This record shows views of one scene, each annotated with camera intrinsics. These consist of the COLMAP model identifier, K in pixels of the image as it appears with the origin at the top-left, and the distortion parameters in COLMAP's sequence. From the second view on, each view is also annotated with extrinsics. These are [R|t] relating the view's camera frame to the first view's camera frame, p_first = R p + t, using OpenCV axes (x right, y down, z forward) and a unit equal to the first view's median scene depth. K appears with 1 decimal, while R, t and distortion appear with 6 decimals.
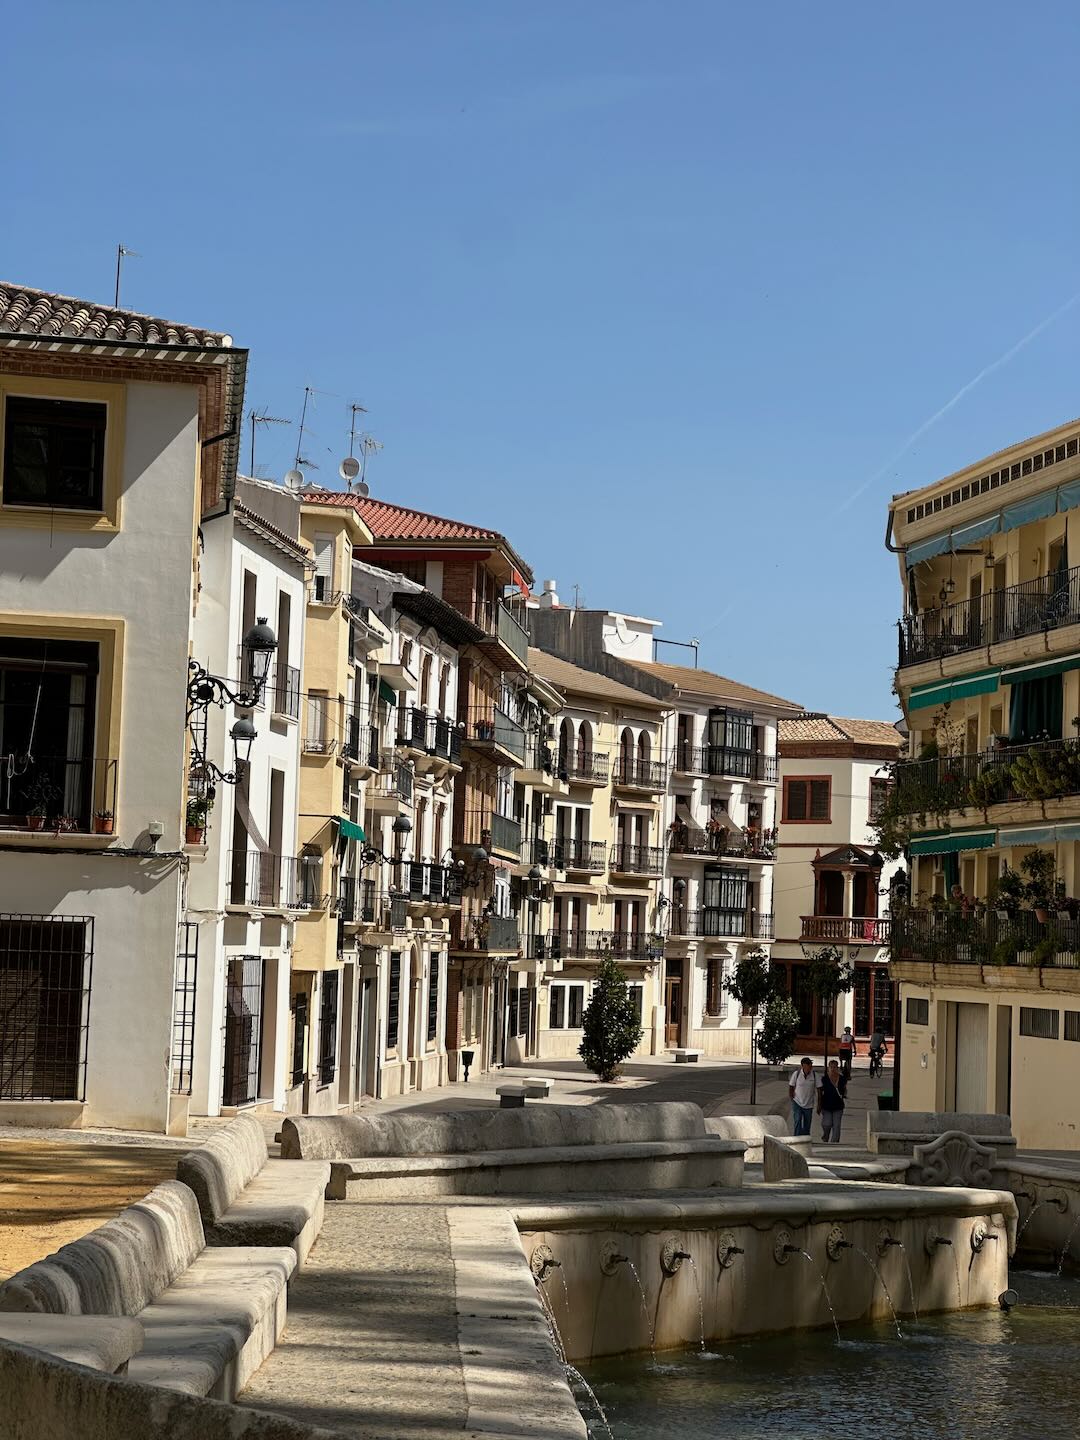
lens RADIAL K [[3230.1, 0, 540.0], [0, 3230.1, 720.0], [0, 0, 1]] dist [-0.083054, 0.016502]
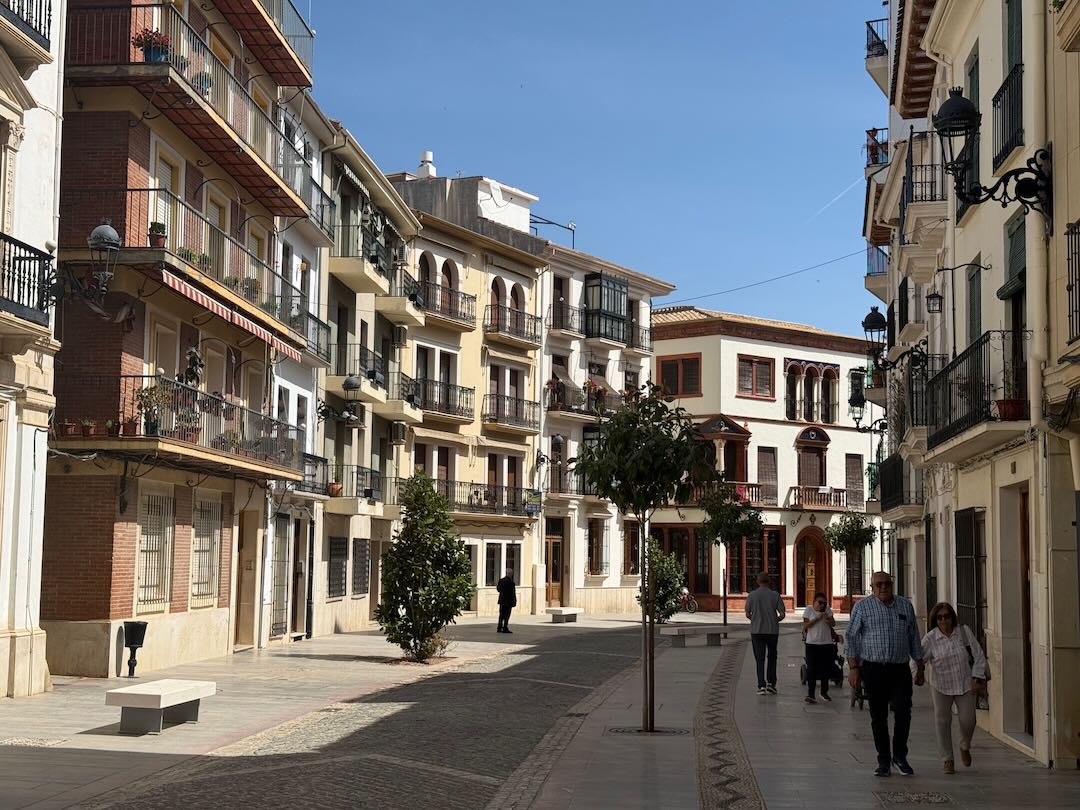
lens RADIAL K [[1607.5, 0, 540.0], [0, 1607.5, 405.0], [0, 0, 1]] dist [0.160556, -0.048696]
pose [[0.999711, -0.020795, 0.012043, 0.032073], [0.021090, 0.999468, -0.024872, 0.052000], [-0.011519, 0.025119, 0.999618, 0.506100]]
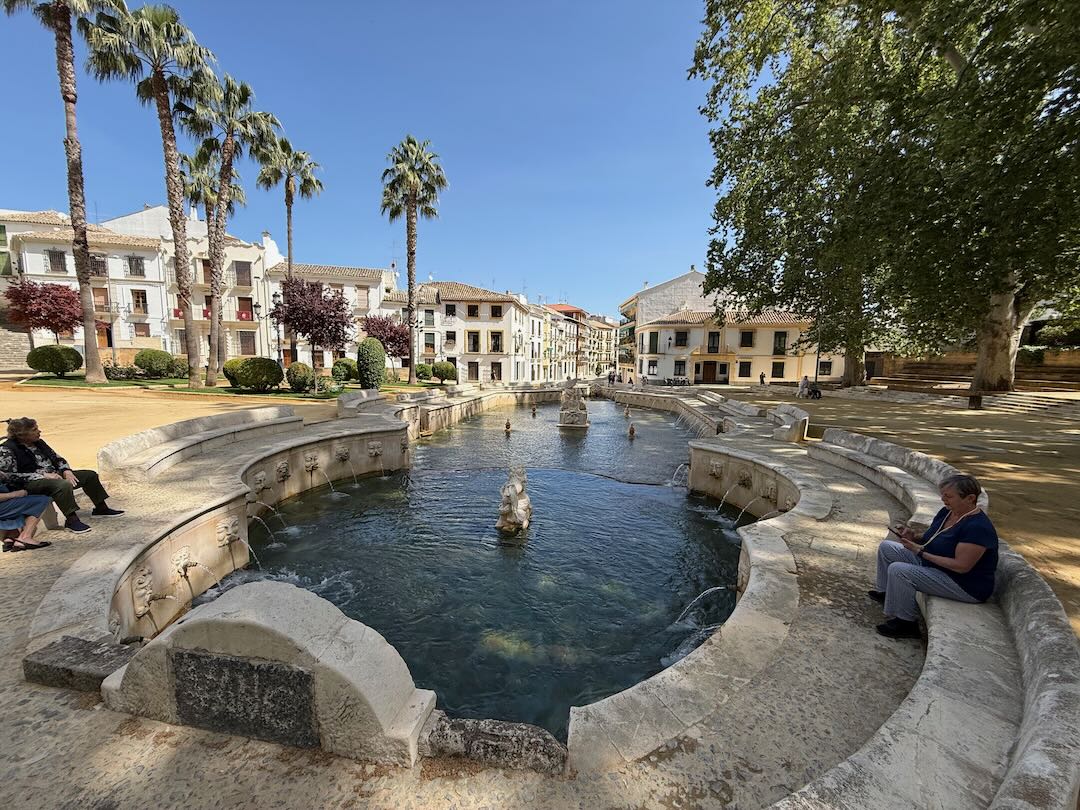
lens RADIAL K [[430.7, 0, 540.0], [0, 430.7, 405.0], [0, 0, 1]] dist [0.000056, -0.000003]
pose [[0.981688, -0.001170, -0.190490, 0.062801], [0.034590, 0.984452, 0.172212, -0.008107], [0.187327, -0.175648, 0.966466, -0.065410]]
